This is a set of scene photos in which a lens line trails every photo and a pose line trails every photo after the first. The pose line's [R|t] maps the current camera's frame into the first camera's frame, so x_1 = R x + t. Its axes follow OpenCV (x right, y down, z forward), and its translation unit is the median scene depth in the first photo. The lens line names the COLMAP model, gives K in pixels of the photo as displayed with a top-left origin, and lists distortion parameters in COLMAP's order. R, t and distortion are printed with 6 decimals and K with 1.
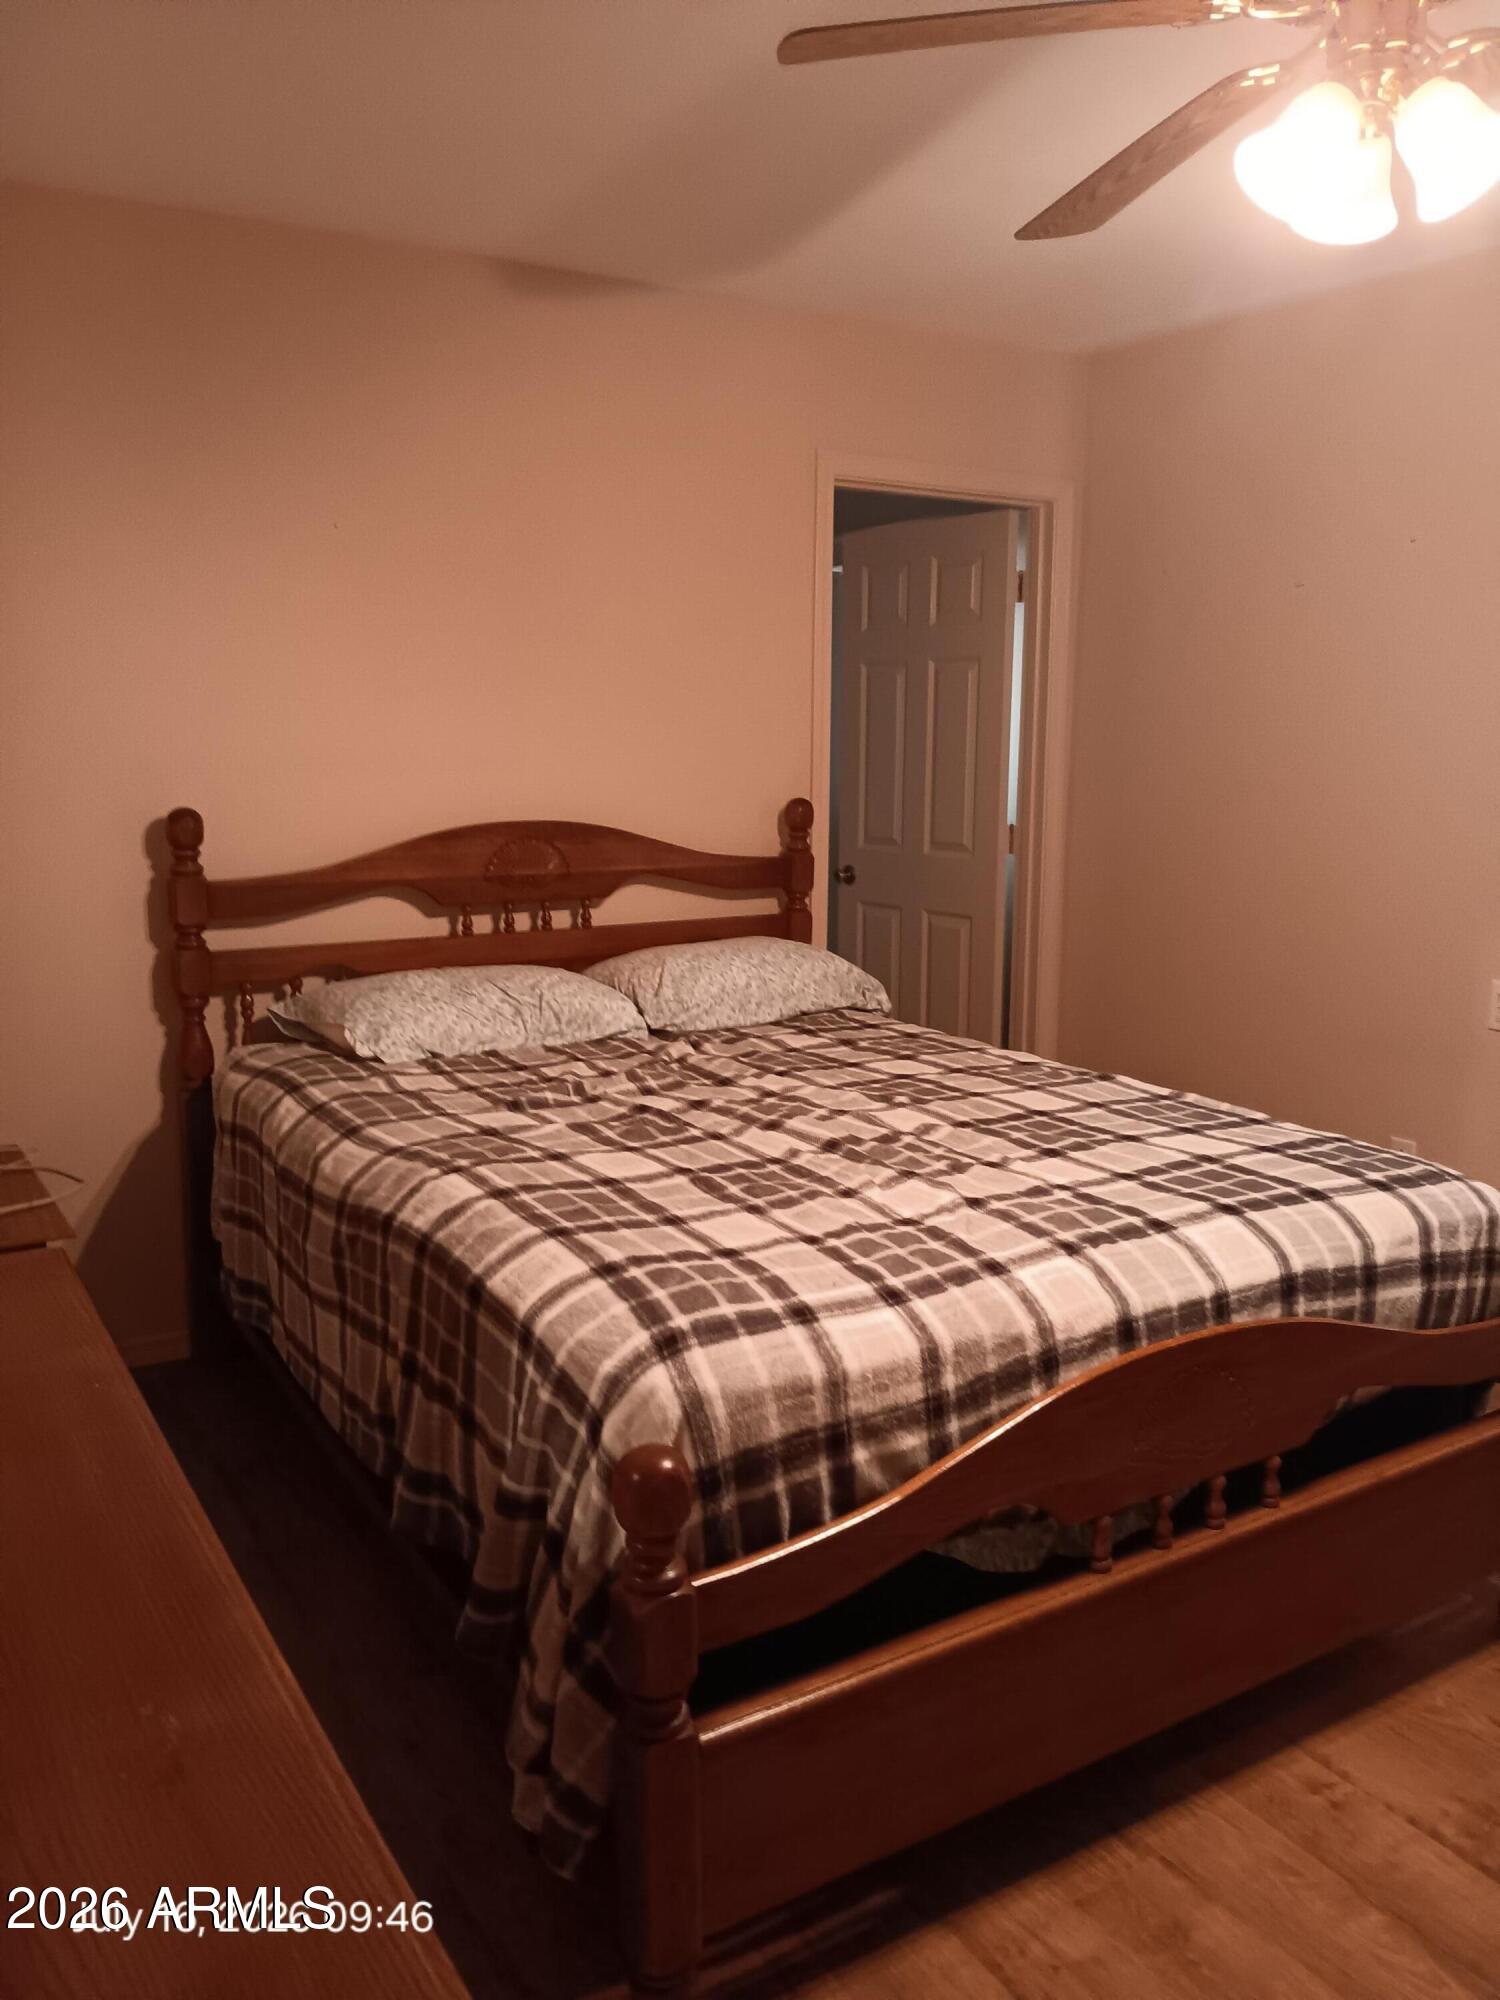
lens RADIAL K [[1523.2, 0, 756.3], [0, 1523.2, 992.5], [0, 0, 1]] dist [0.112904, -0.278830]
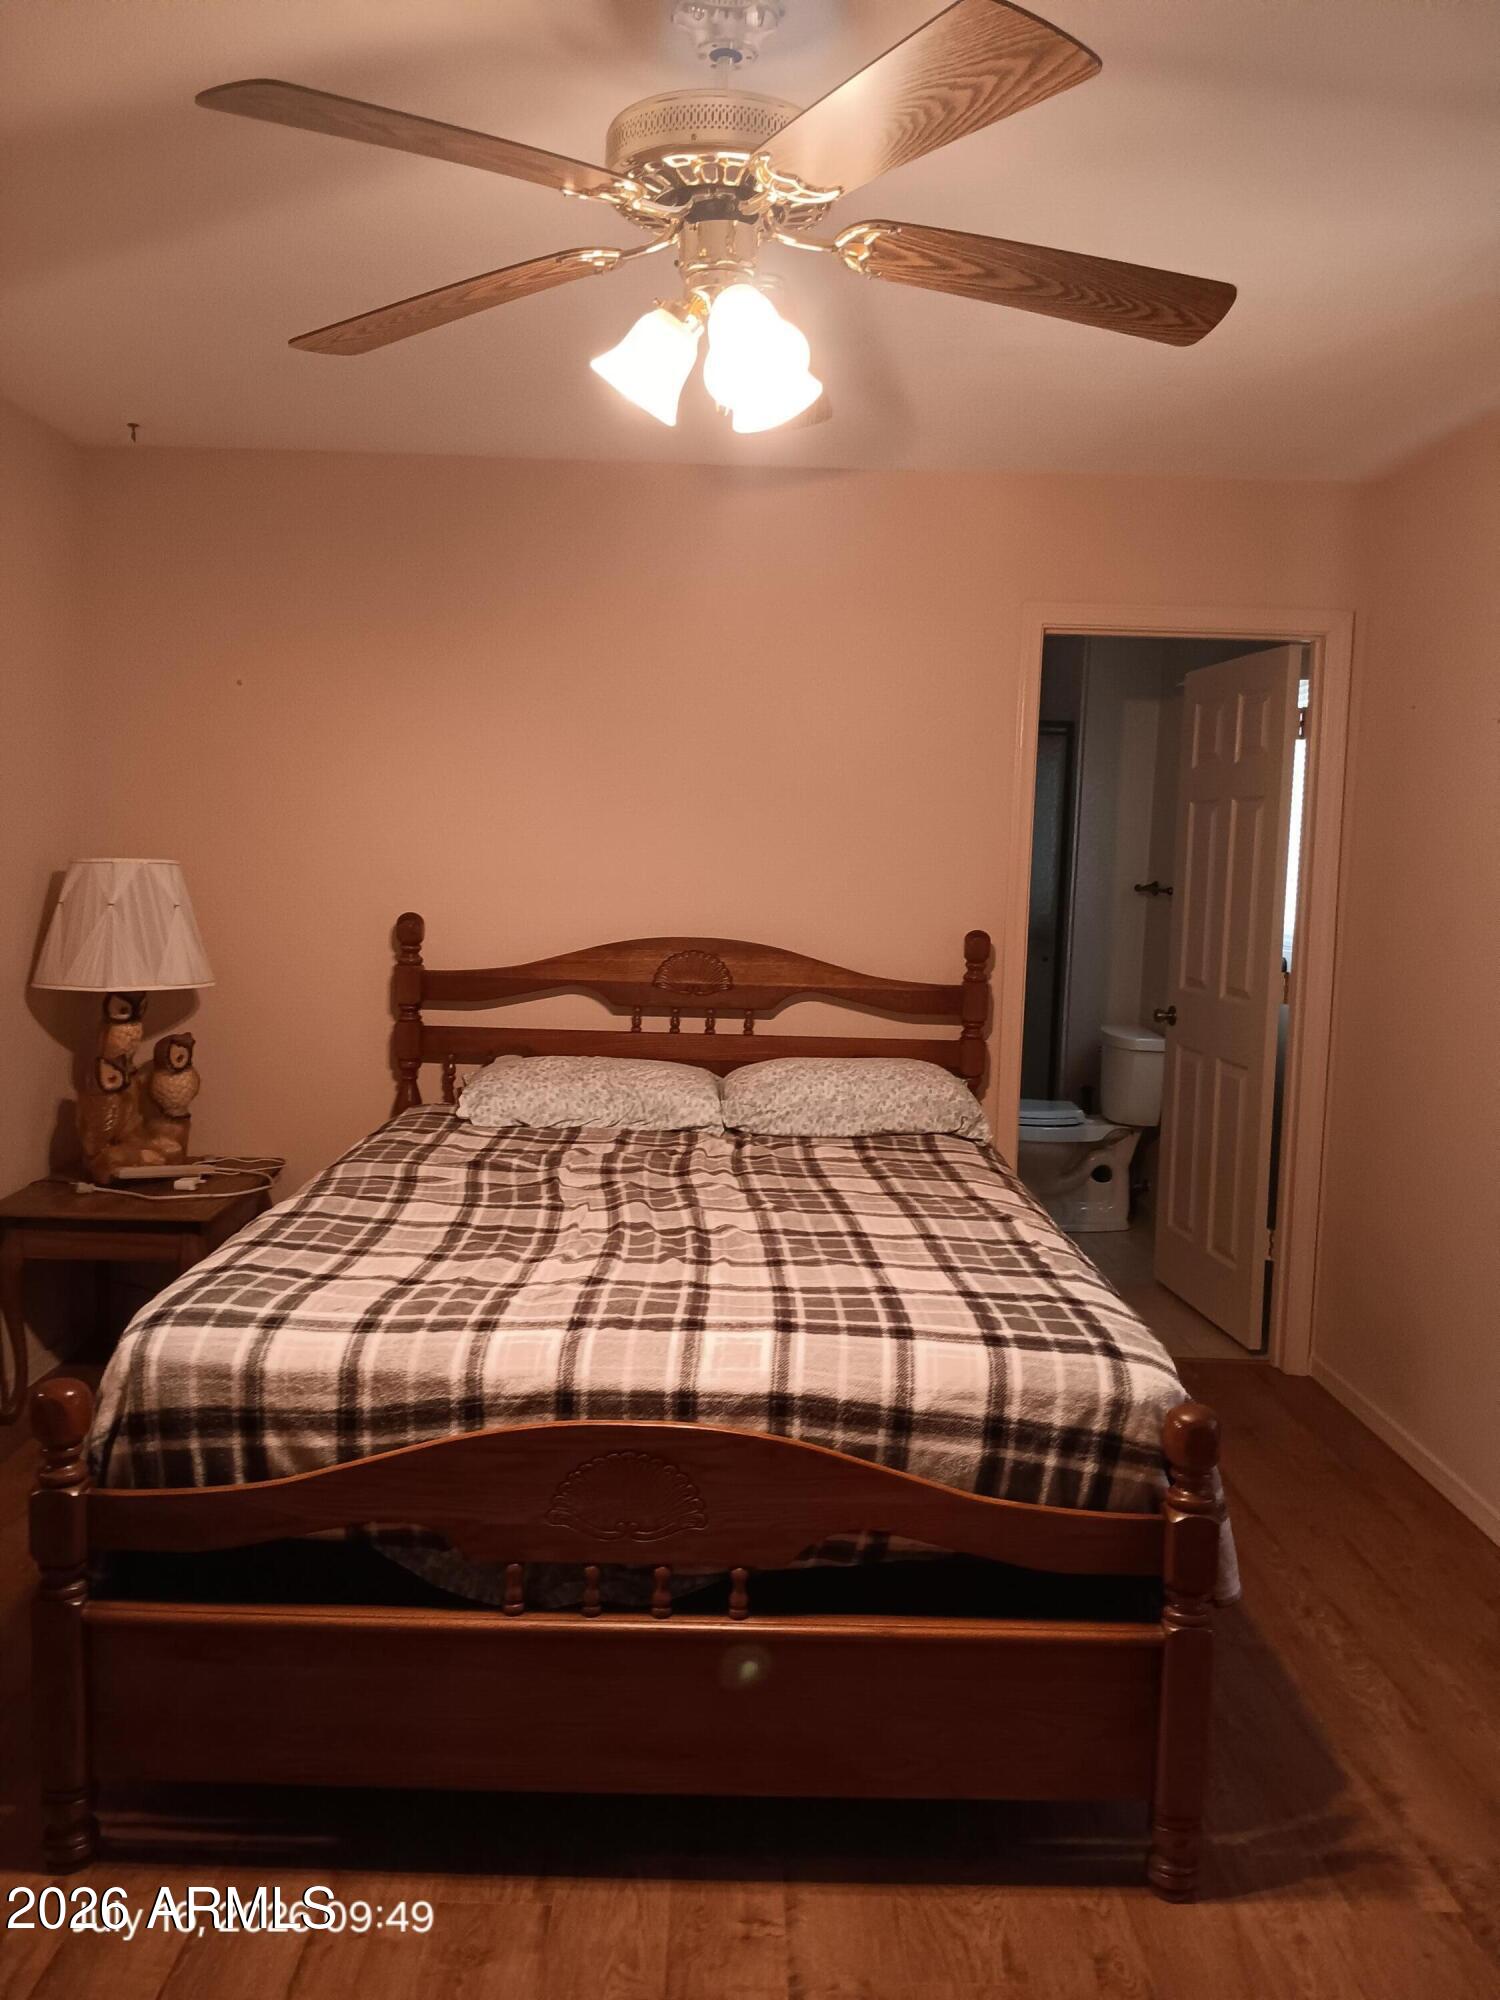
lens RADIAL K [[1523.2, 0, 756.3], [0, 1523.2, 992.5], [0, 0, 1]] dist [0.112904, -0.278830]
pose [[0.860792, 0.069229, -0.504227, 0.794225], [-0.111129, 0.992367, -0.053464, -0.026017], [0.496677, 0.102055, 0.861915, 0.072897]]
